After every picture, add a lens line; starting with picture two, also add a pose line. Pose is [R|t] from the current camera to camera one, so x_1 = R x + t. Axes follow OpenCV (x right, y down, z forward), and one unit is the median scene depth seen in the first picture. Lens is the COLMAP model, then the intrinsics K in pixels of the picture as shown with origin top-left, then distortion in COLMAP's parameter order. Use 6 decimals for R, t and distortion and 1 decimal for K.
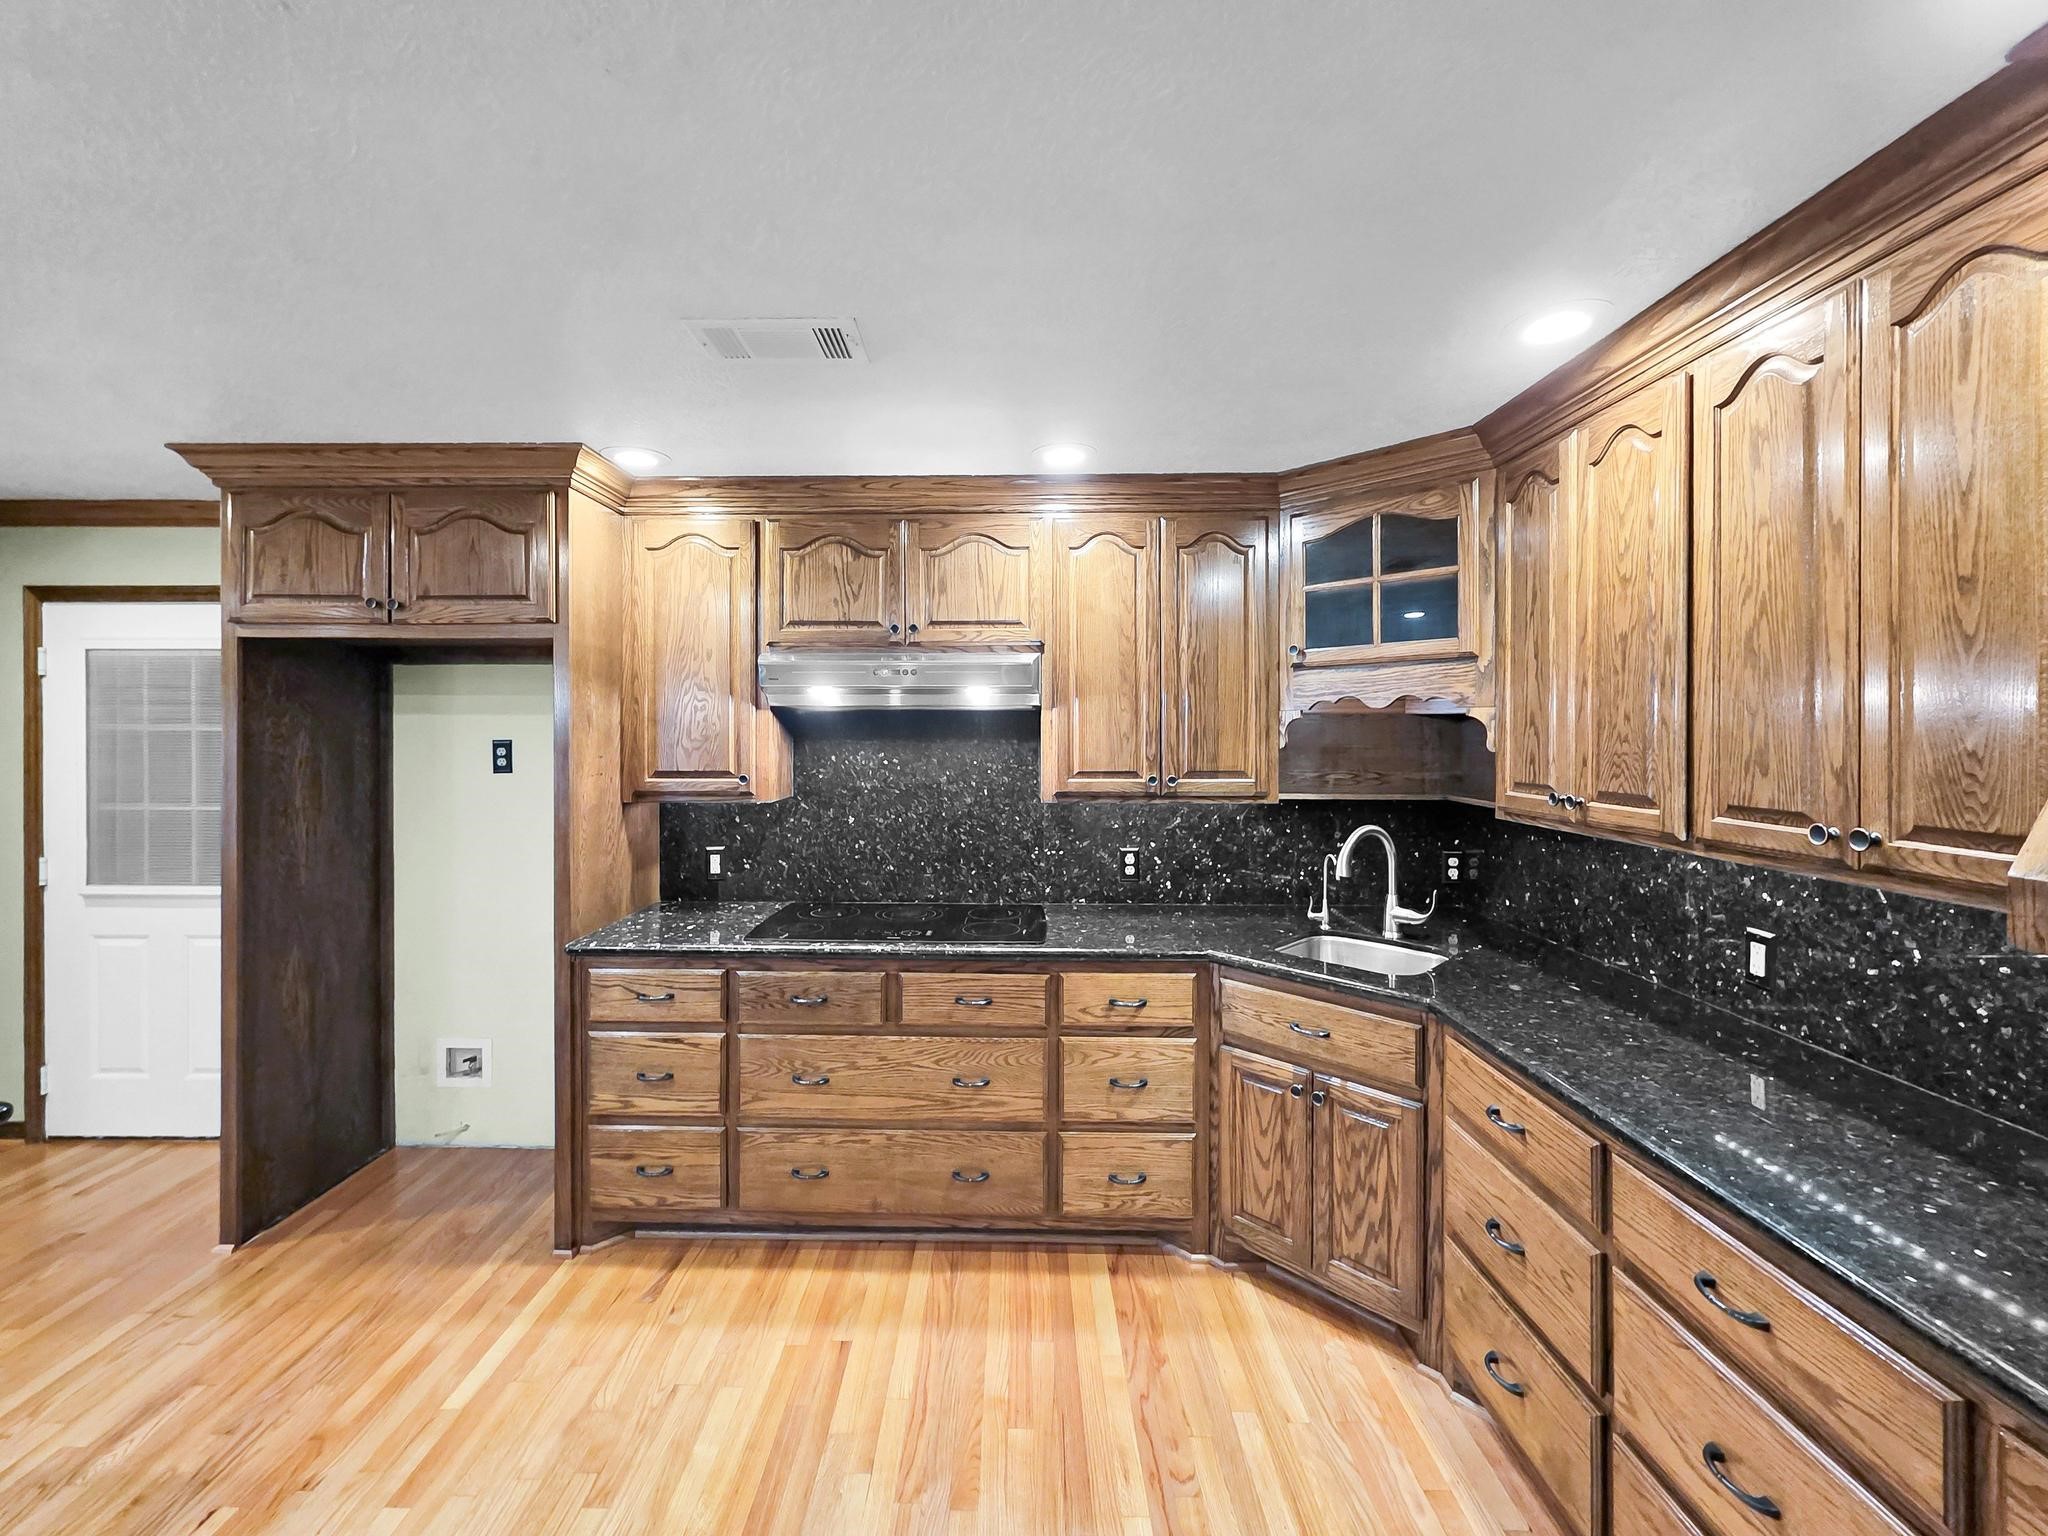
lens RADIAL K [[836.8, 0, 1007.9], [0, 836.8, 737.8], [0, 0, 1]] dist [0.001077, 0.000378]
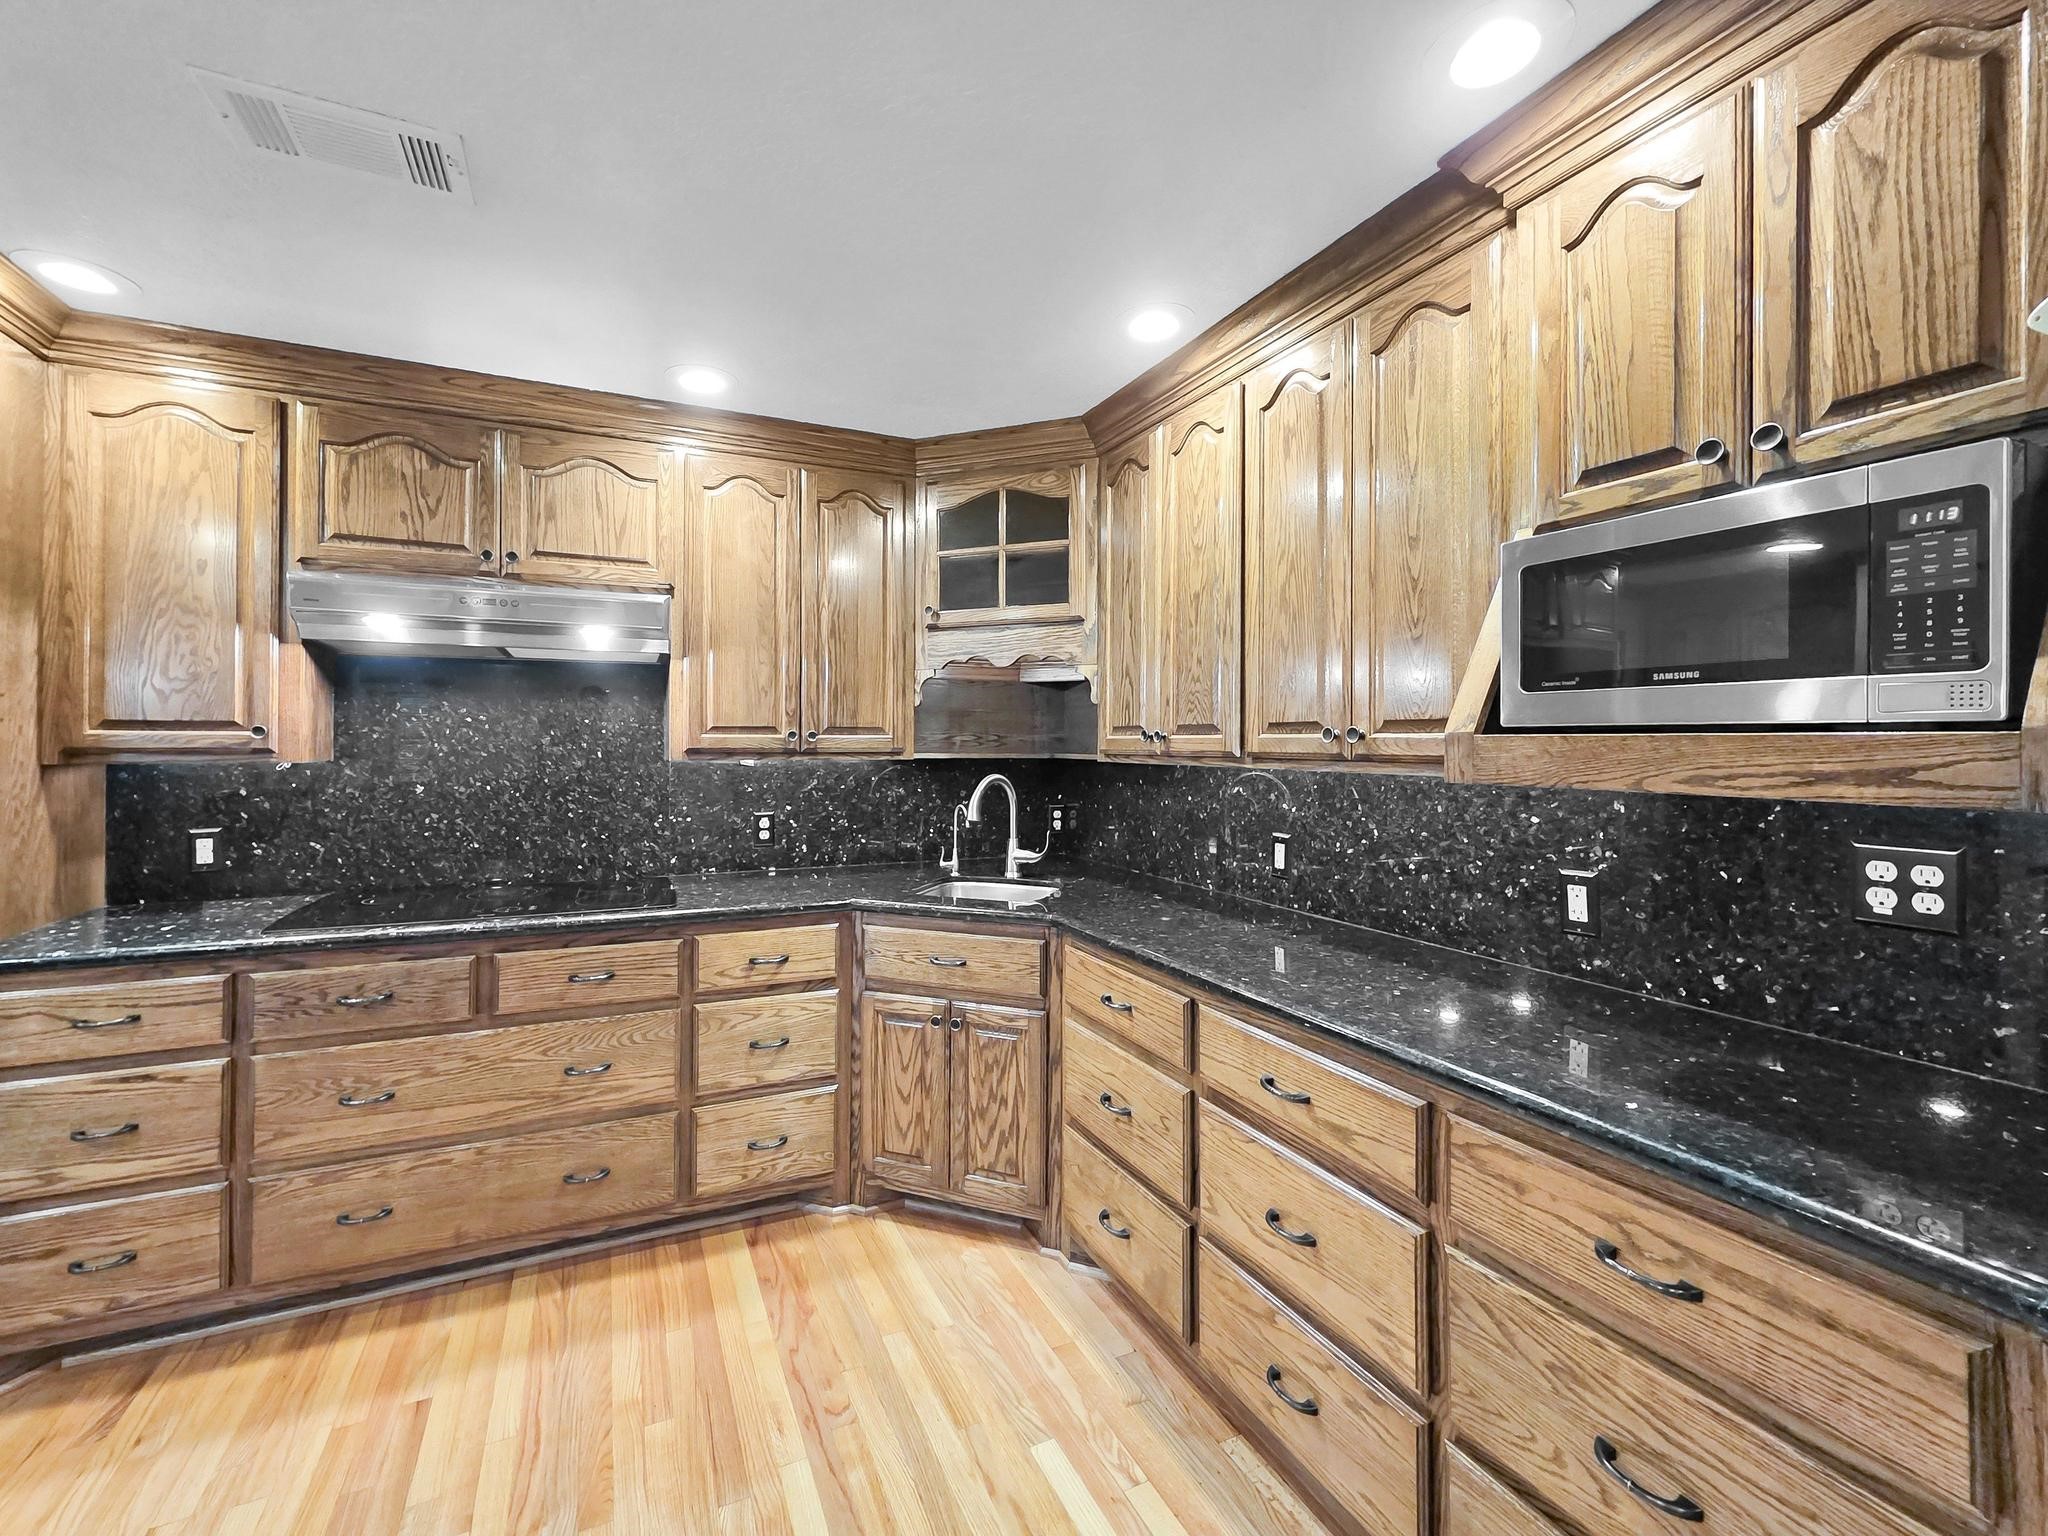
lens RADIAL K [[843.3, 0, 986.6], [0, 843.3, 742.5], [0, 0, 1]] dist [0.000603, 0.000065]
pose [[0.906572, 0.005437, 0.422015, -0.043452], [-0.002446, 0.999968, -0.007630, 0.078293], [-0.422043, 0.005885, 0.906557, 0.014777]]
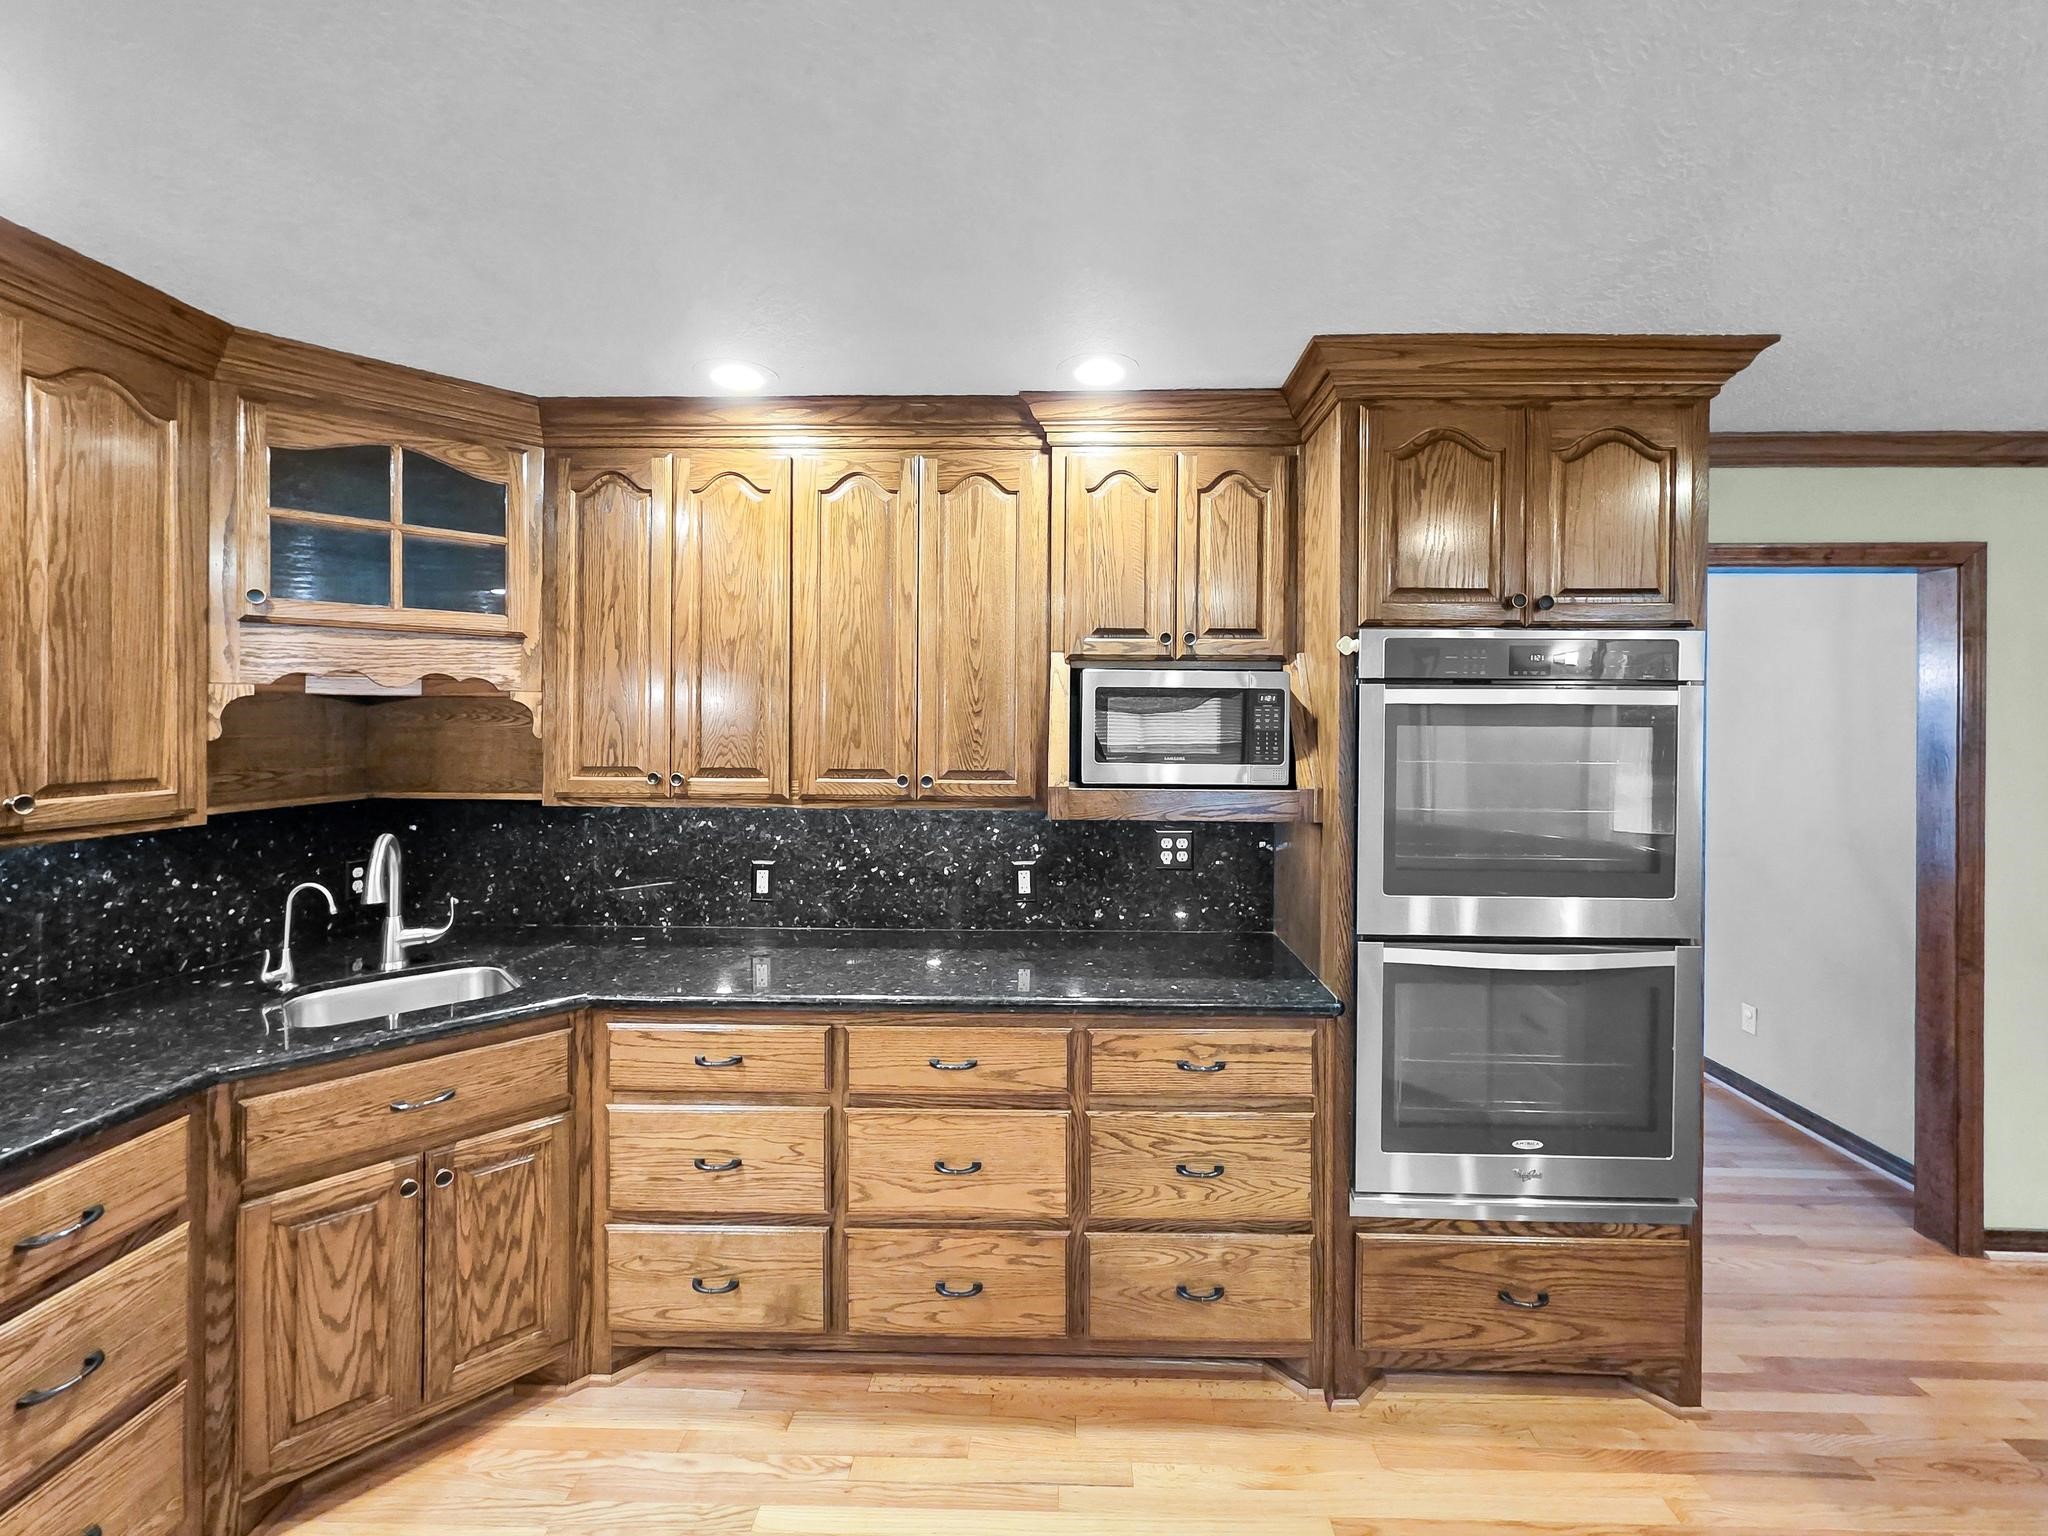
lens RADIAL K [[865.9, 0, 1030.7], [0, 865.9, 731.1], [0, 0, 1]] dist [0.000268, 0.000144]
pose [[0.015016, -0.010221, 0.999835, -0.414786], [0.001616, 0.999947, 0.010198, -0.000457], [-0.999886, 0.001463, 0.015032, 0.407821]]
